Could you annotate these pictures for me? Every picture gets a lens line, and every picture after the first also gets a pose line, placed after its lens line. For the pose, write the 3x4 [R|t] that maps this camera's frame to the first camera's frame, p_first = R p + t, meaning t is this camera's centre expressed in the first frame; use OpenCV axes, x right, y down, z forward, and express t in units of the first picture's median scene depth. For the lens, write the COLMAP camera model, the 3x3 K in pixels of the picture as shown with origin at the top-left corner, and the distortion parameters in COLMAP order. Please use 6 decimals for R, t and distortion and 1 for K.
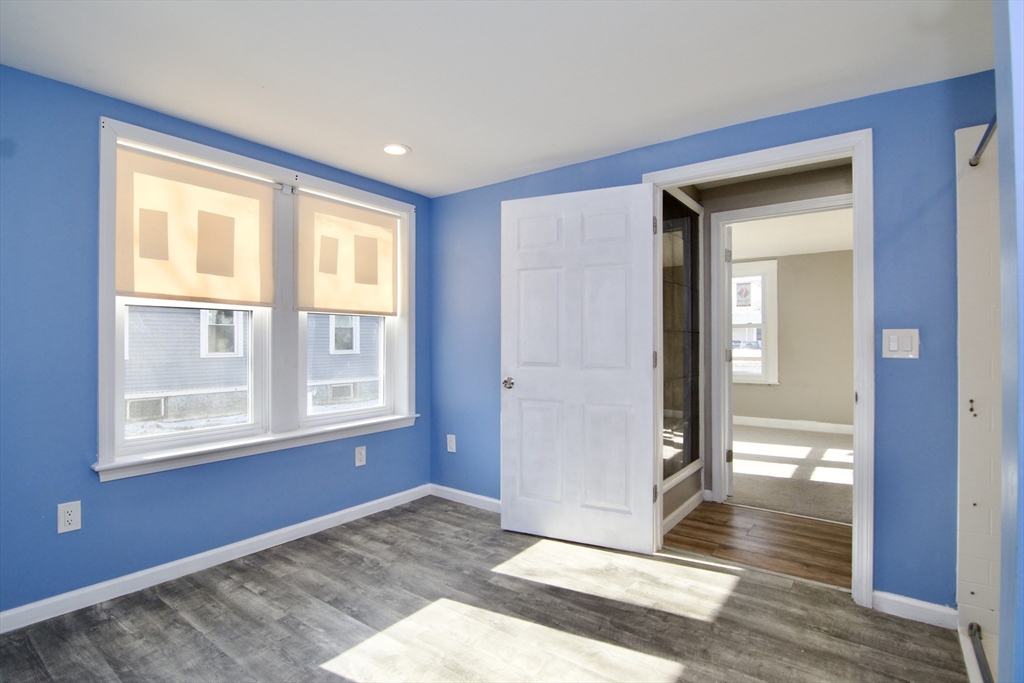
lens RADIAL K [[500.6, 0, 512.9], [0, 500.6, 338.1], [0, 0, 1]] dist [0.000490, -0.012208]
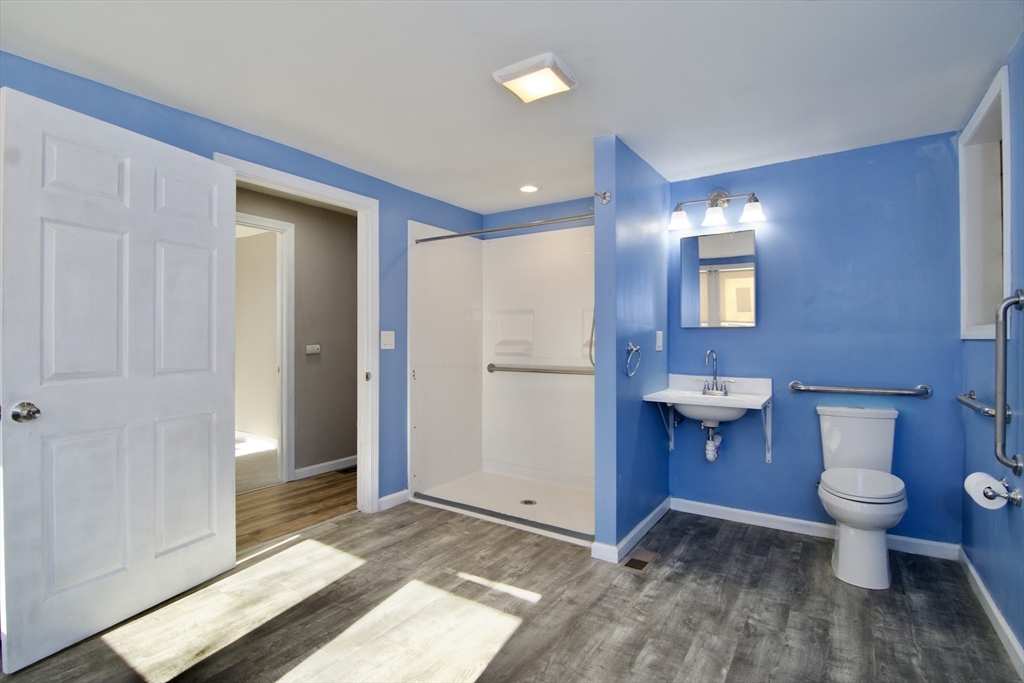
lens RADIAL K [[492.6, 0, 510.9], [0, 492.6, 338.1], [0, 0, 1]] dist [0.002004, -0.012600]
pose [[-0.044313, -0.002845, 0.999014, -0.771172], [-0.008265, 0.999963, 0.002481, -0.002233], [-0.998984, -0.008146, -0.044335, 0.615177]]
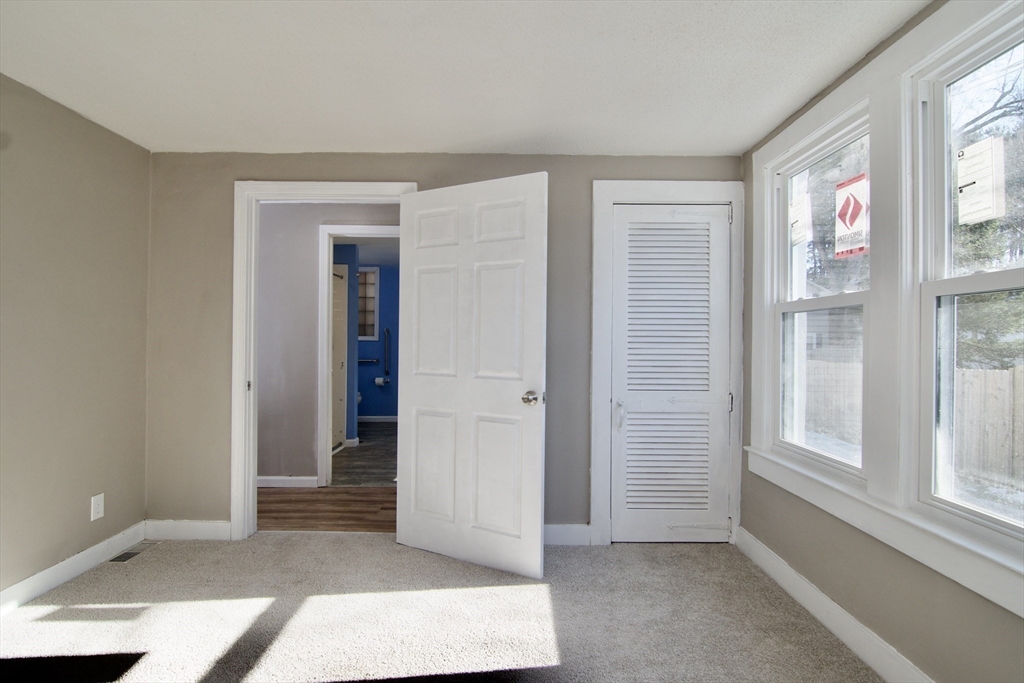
lens RADIAL K [[514.9, 0, 511.4], [0, 514.9, 342.0], [0, 0, 1]] dist [-0.005840, -0.000771]
pose [[-0.803499, -0.009233, -0.595235, 1.211171], [-0.006784, 0.999957, -0.006353, 0.026961], [0.595268, -0.001067, -0.803526, 2.742590]]
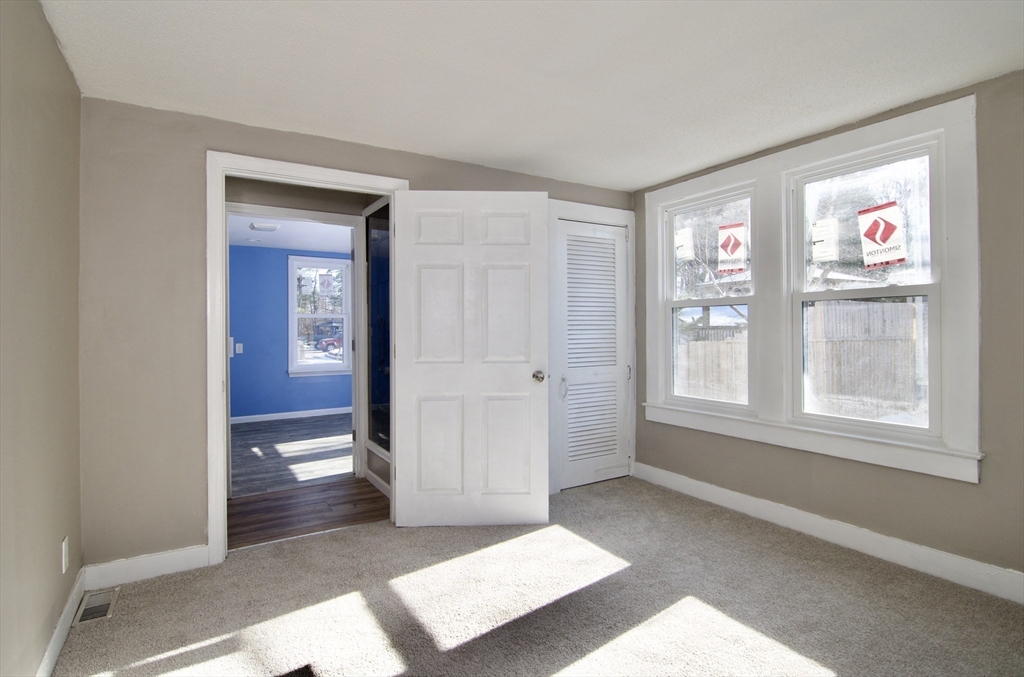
lens RADIAL K [[511.4, 0, 510.8], [0, 511.4, 333.0], [0, 0, 1]] dist [0.002747, -0.010915]
pose [[-0.378240, 0.006382, -0.925686, 1.759552], [0.013501, 0.999908, 0.001377, 0.023031], [0.925609, -0.011977, -0.378291, 2.335800]]
